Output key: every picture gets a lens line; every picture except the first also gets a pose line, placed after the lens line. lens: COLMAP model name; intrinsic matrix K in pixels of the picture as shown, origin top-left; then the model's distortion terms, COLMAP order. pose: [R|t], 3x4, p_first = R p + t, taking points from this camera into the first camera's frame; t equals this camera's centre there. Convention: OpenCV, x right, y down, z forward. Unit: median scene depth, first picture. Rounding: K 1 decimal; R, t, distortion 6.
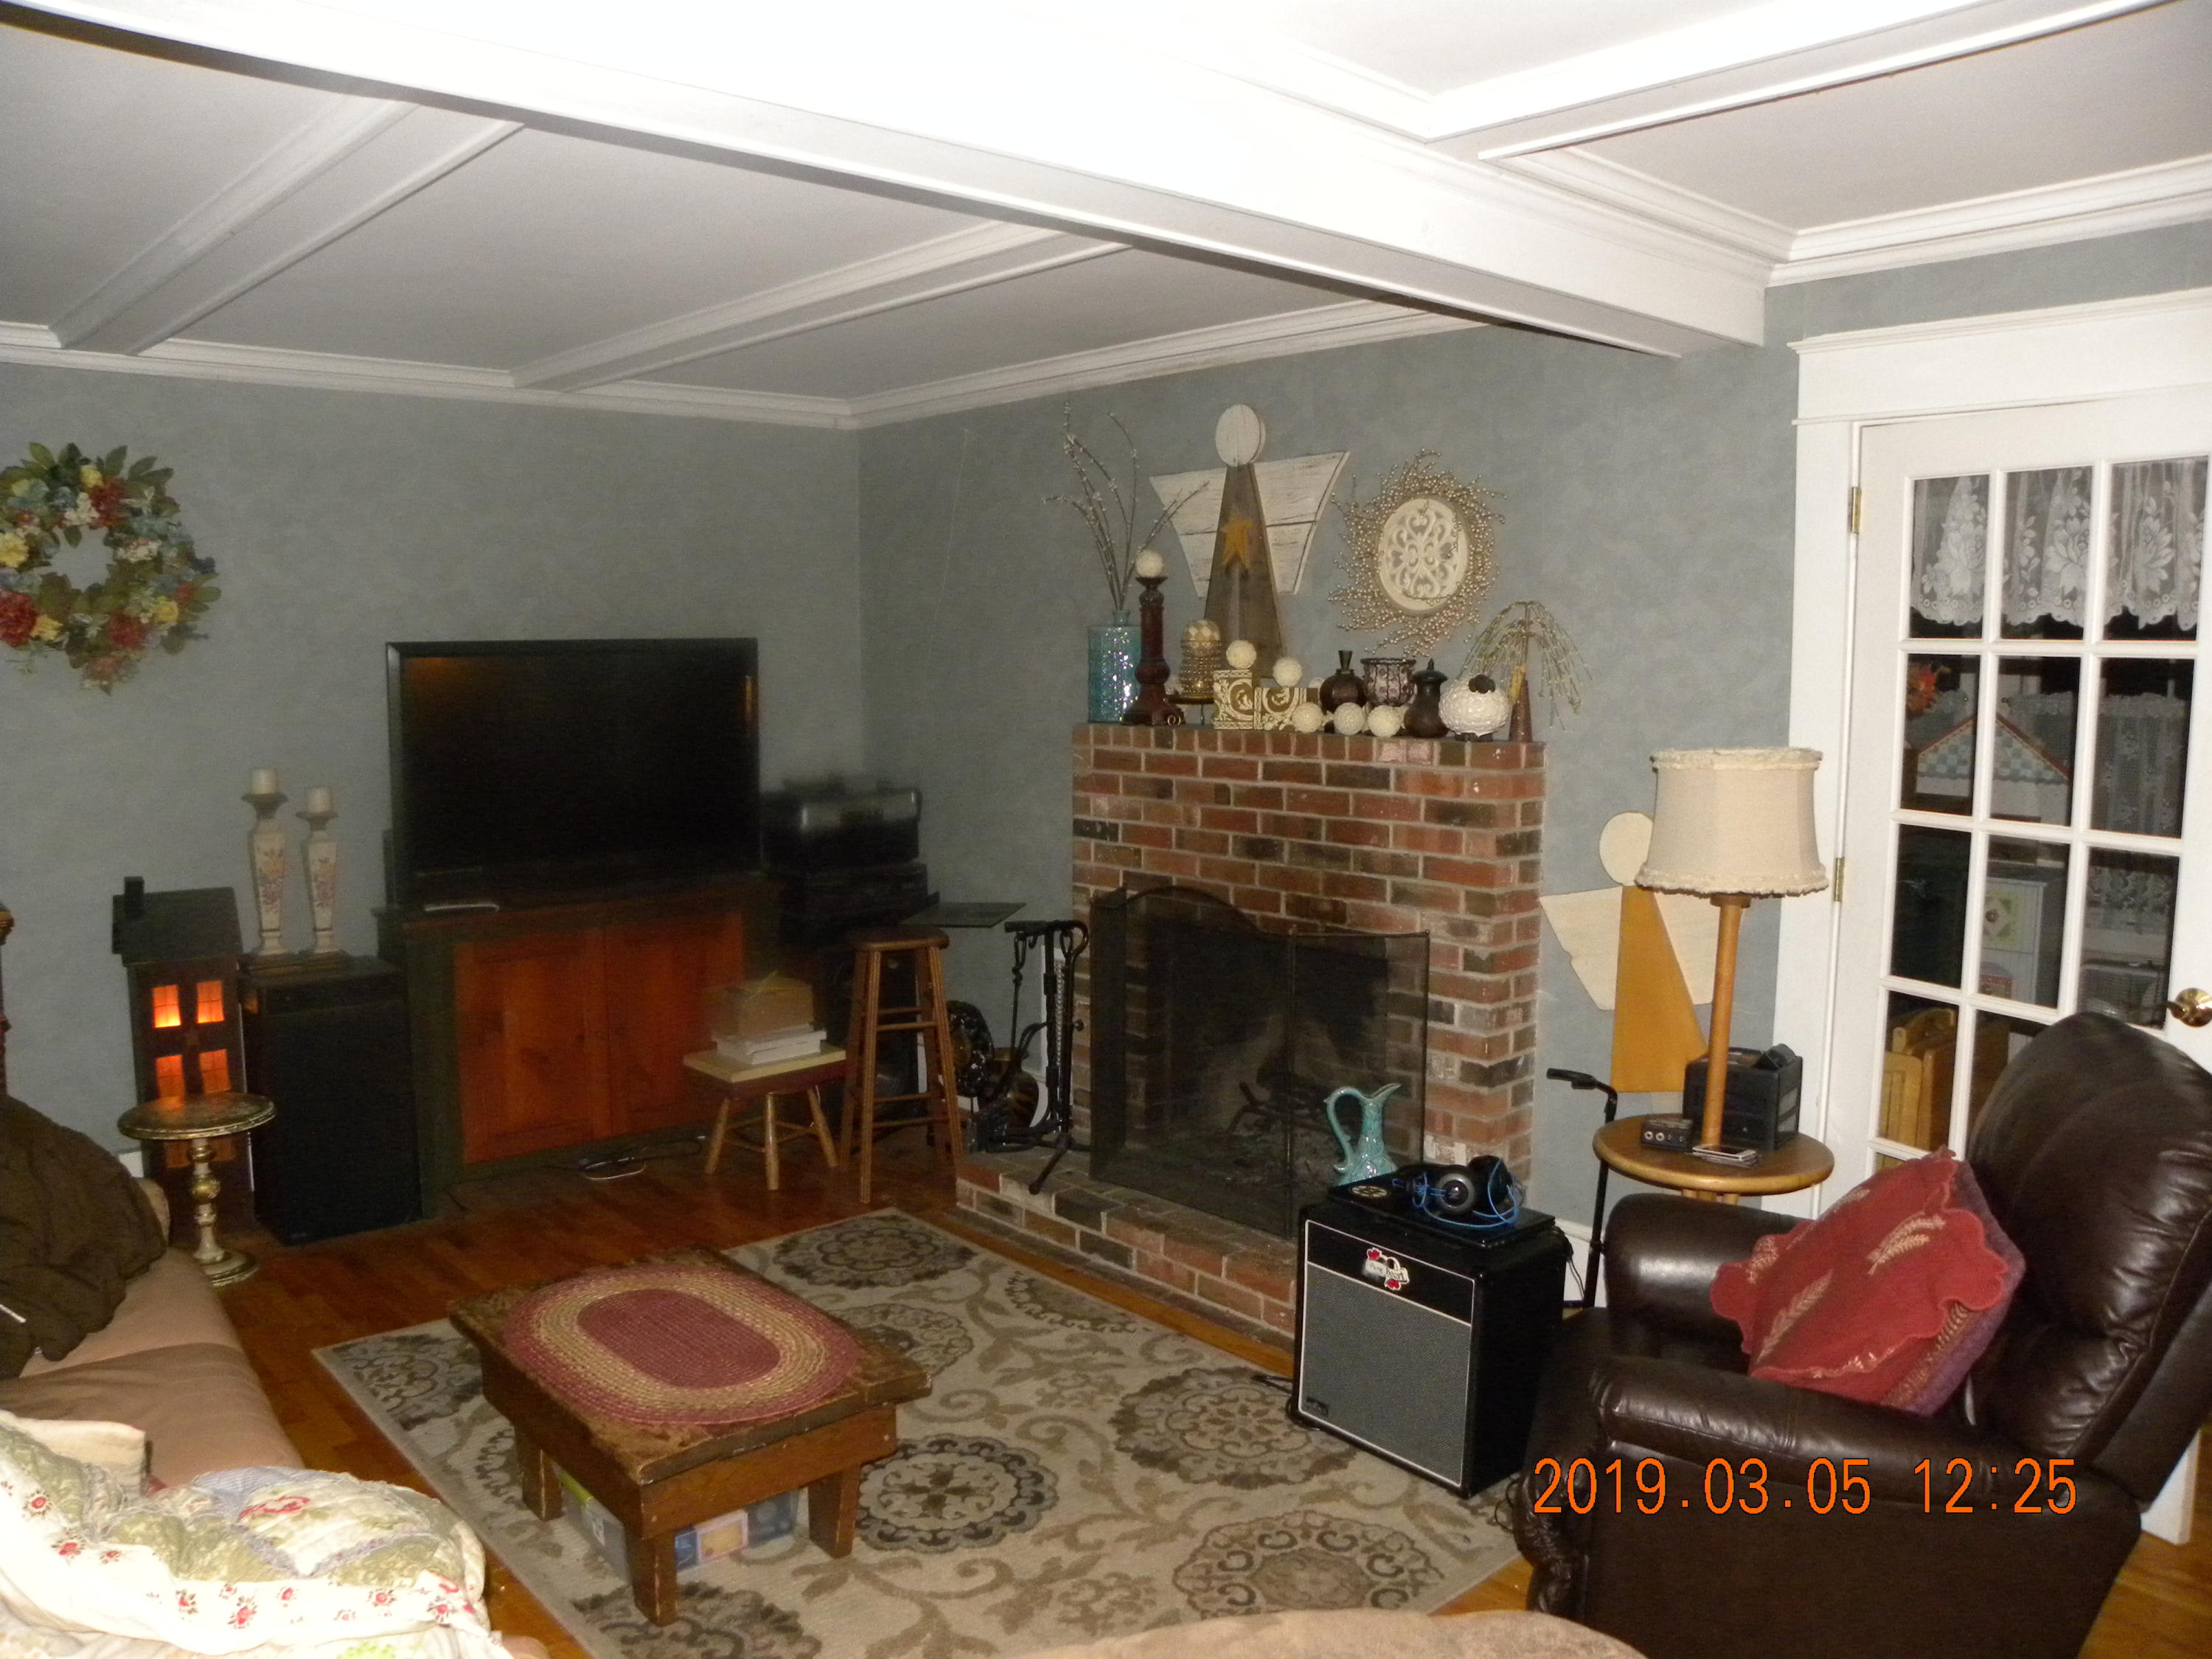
lens RADIAL K [[1716.0, 0, 1099.2], [0, 1716.0, 841.3], [0, 0, 1]] dist [-0.119668, 0.077047]
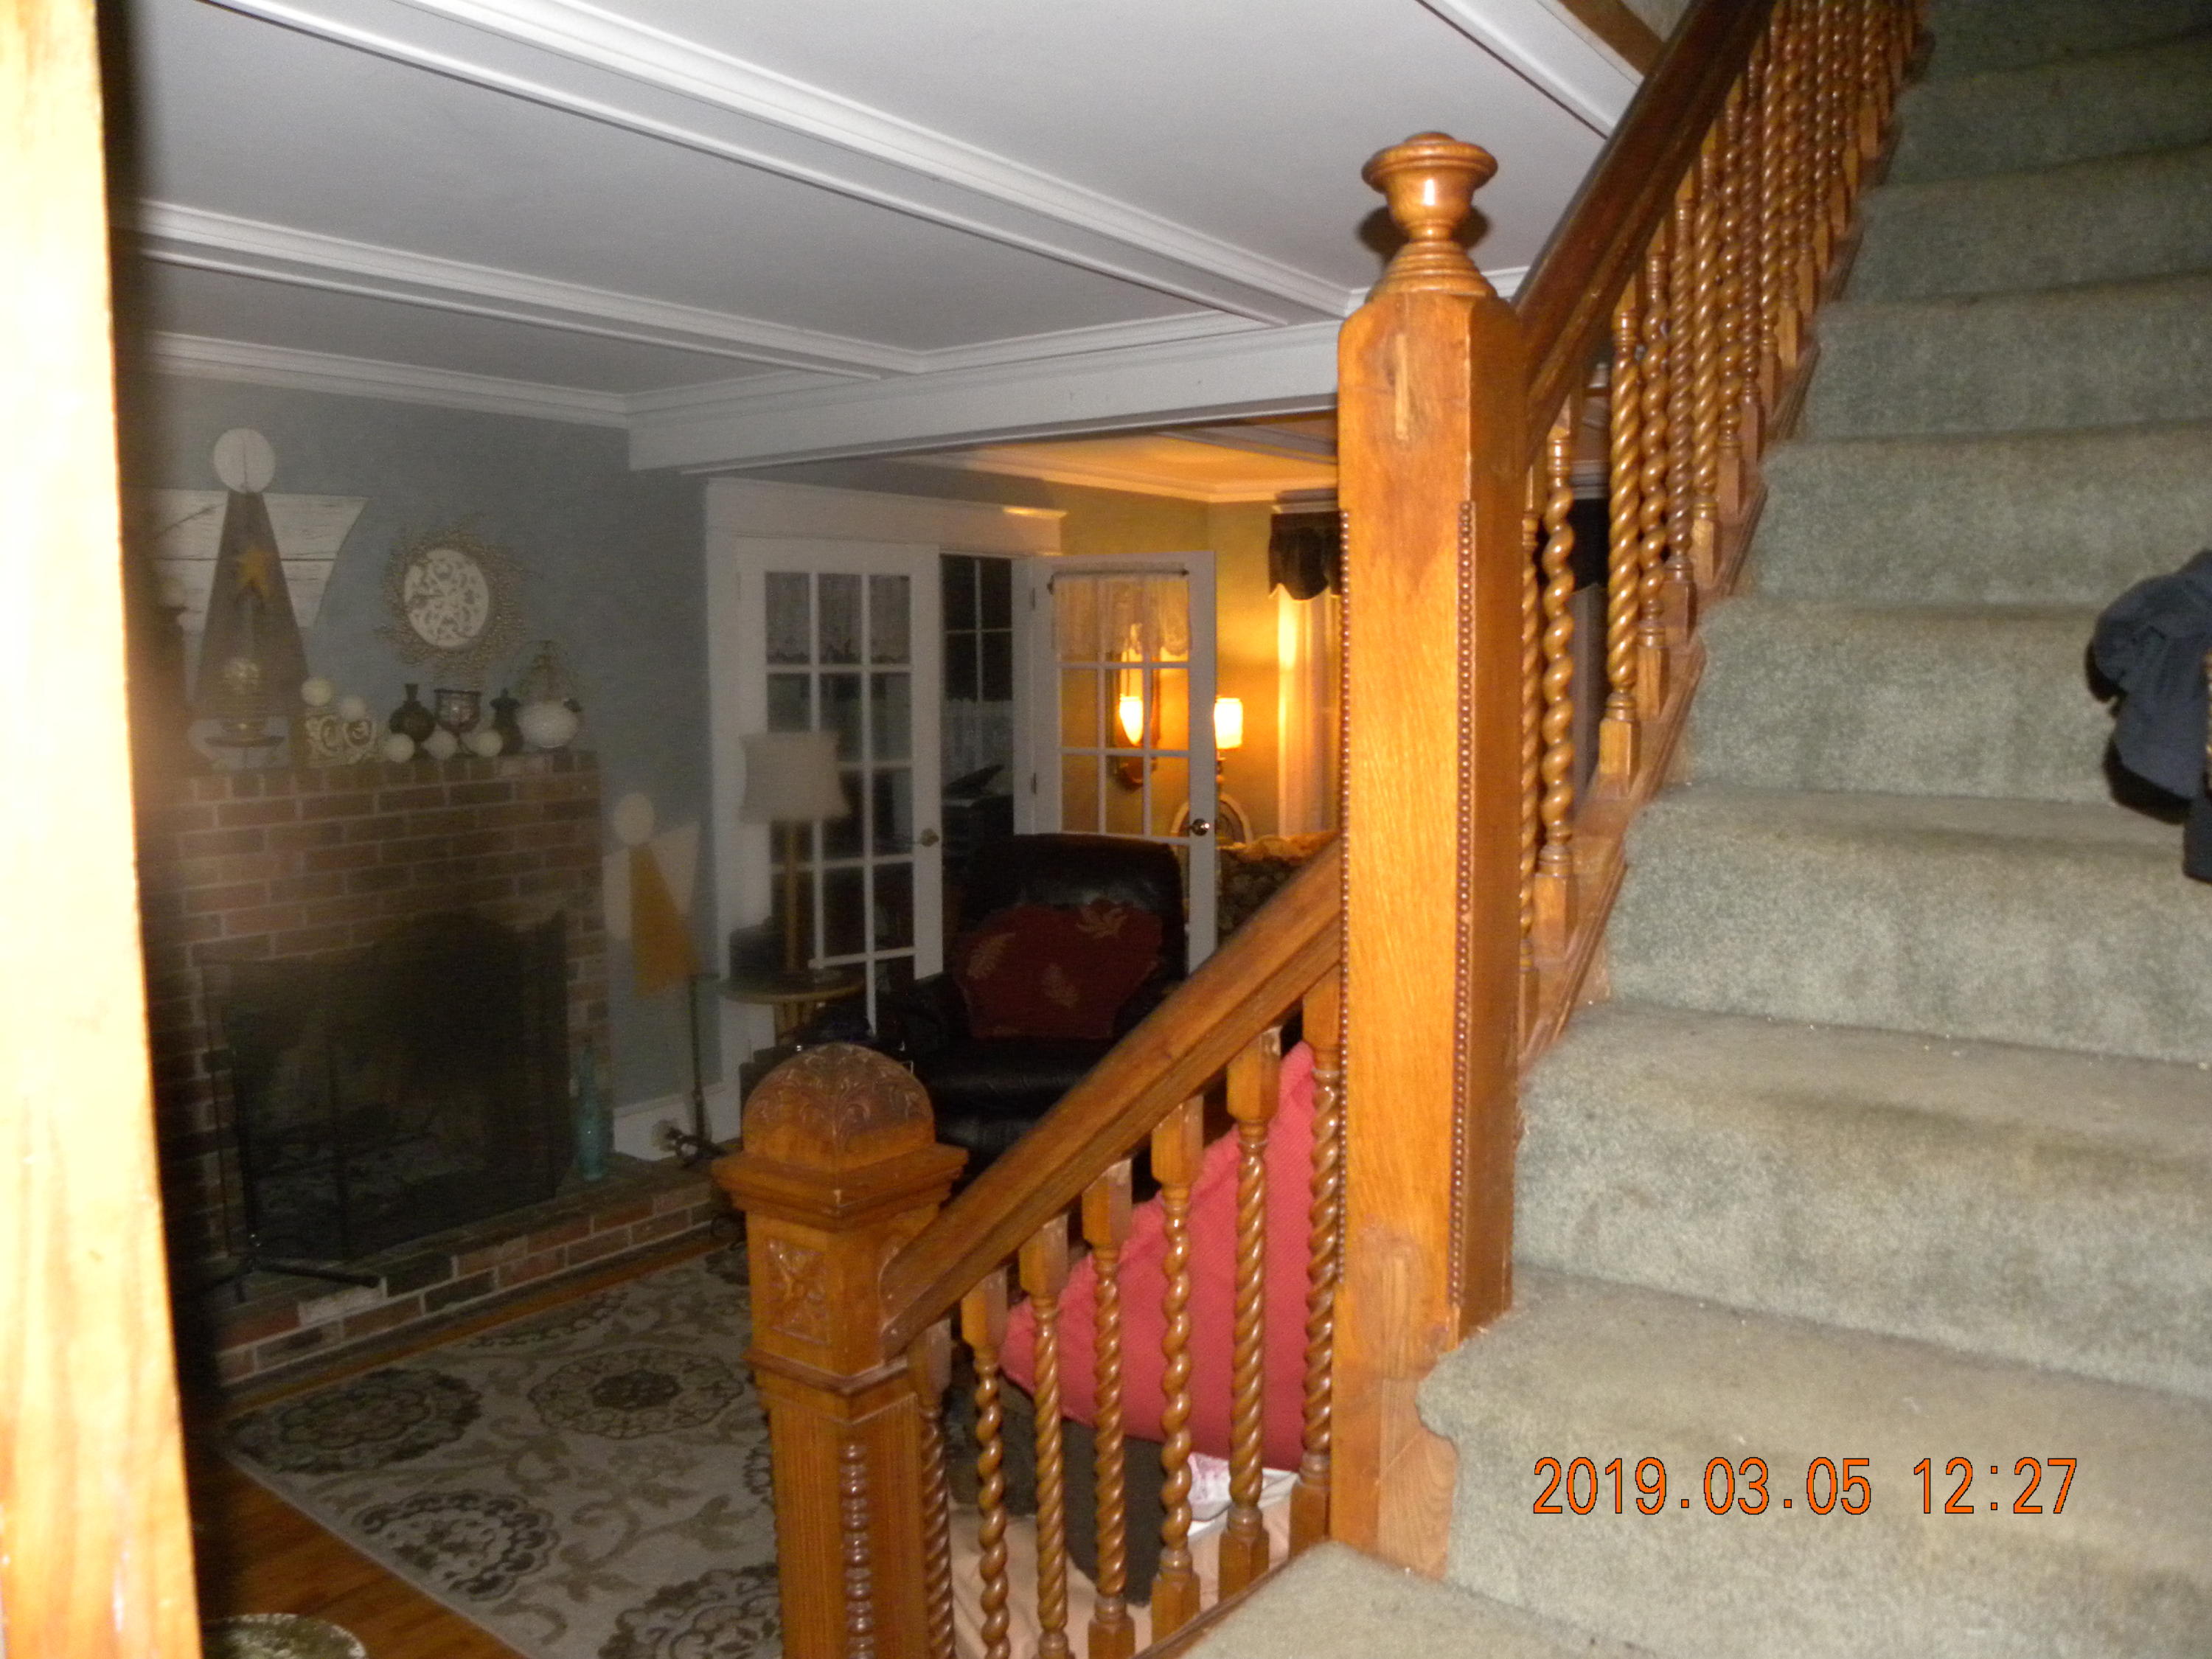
lens RADIAL K [[1716.0, 0, 1099.2], [0, 1716.0, 841.3], [0, 0, 1]] dist [-0.119668, 0.077047]
pose [[-0.203583, -0.105594, 0.973347, -0.990115], [0.116161, 0.984540, 0.131104, -0.101905], [-0.972142, 0.139756, -0.188170, 0.786169]]
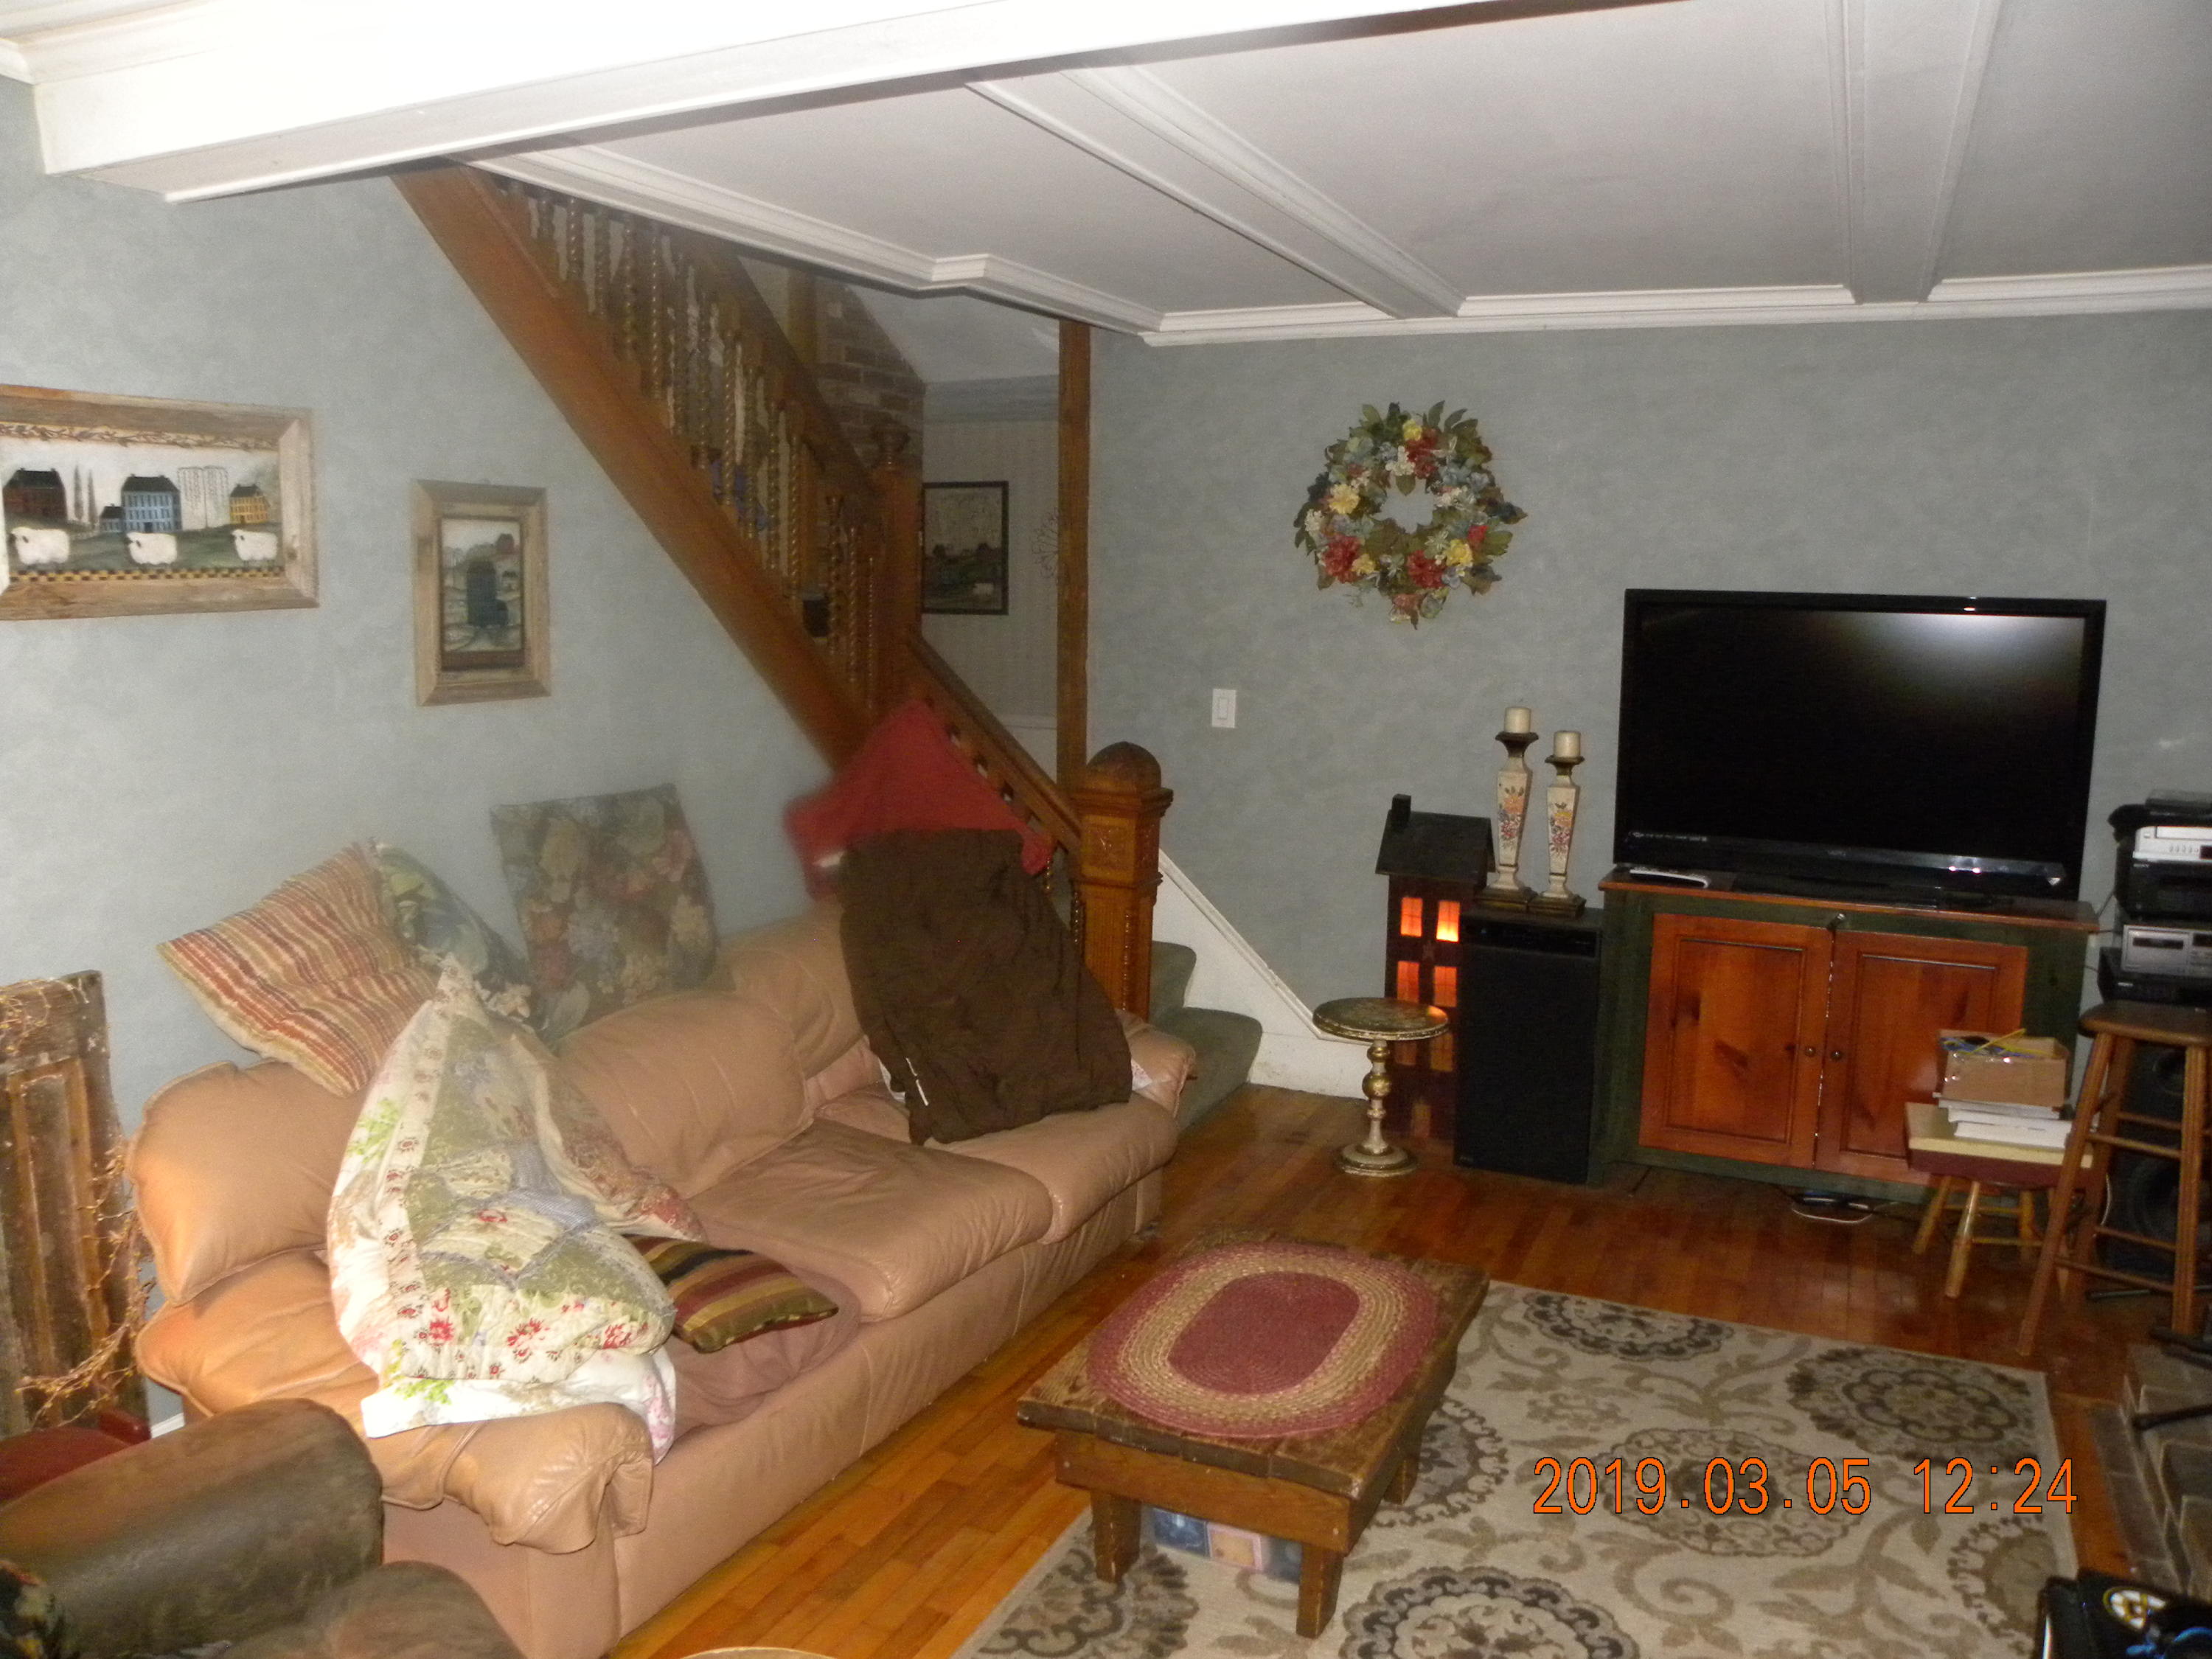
lens RADIAL K [[1716.0, 0, 1099.2], [0, 1716.0, 841.3], [0, 0, 1]] dist [-0.119668, 0.077047]
pose [[0.400262, 0.147525, -0.904448, 0.366519], [-0.120739, 0.986843, 0.107532, -0.045654], [0.908412, 0.066161, 0.412808, 0.351355]]
